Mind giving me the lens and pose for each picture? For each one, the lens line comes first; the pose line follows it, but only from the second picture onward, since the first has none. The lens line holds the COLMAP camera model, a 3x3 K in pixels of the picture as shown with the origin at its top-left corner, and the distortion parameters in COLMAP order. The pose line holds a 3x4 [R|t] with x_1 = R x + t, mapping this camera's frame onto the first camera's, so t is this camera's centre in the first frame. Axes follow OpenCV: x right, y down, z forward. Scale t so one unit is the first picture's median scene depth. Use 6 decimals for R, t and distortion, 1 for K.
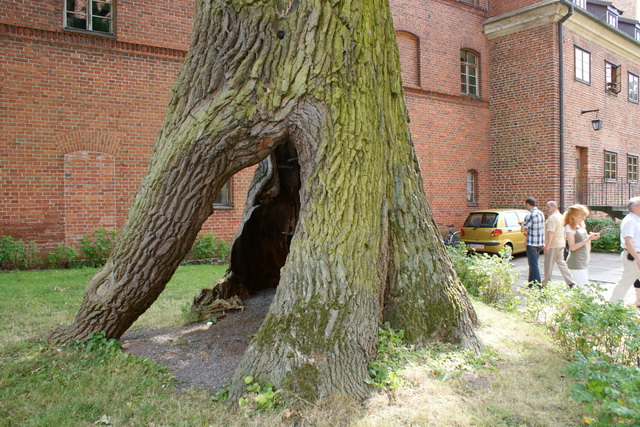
lens RADIAL K [[514.6, 0, 313.7], [0, 514.6, 214.0], [0, 0, 1]] dist [-0.145888, 0.120230]
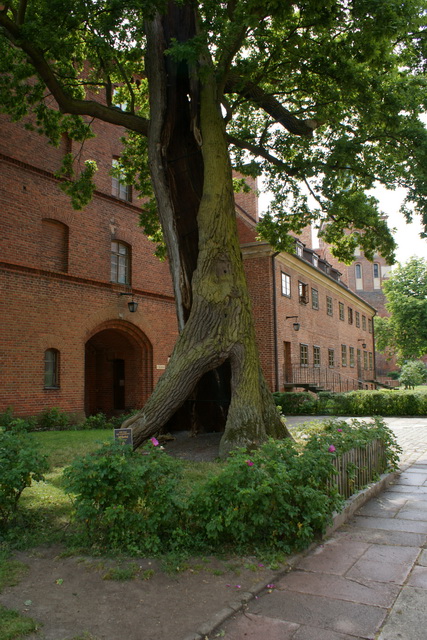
lens RADIAL K [[514.6, 0, 214.0], [0, 514.6, 321.3], [0, 0, 1]] dist [-0.145888, 0.120230]
pose [[0.920455, 0.037465, 0.389048, -0.227964], [0.017435, 0.990468, -0.136633, 0.002928], [-0.390459, 0.132548, 0.911029, -0.262426]]
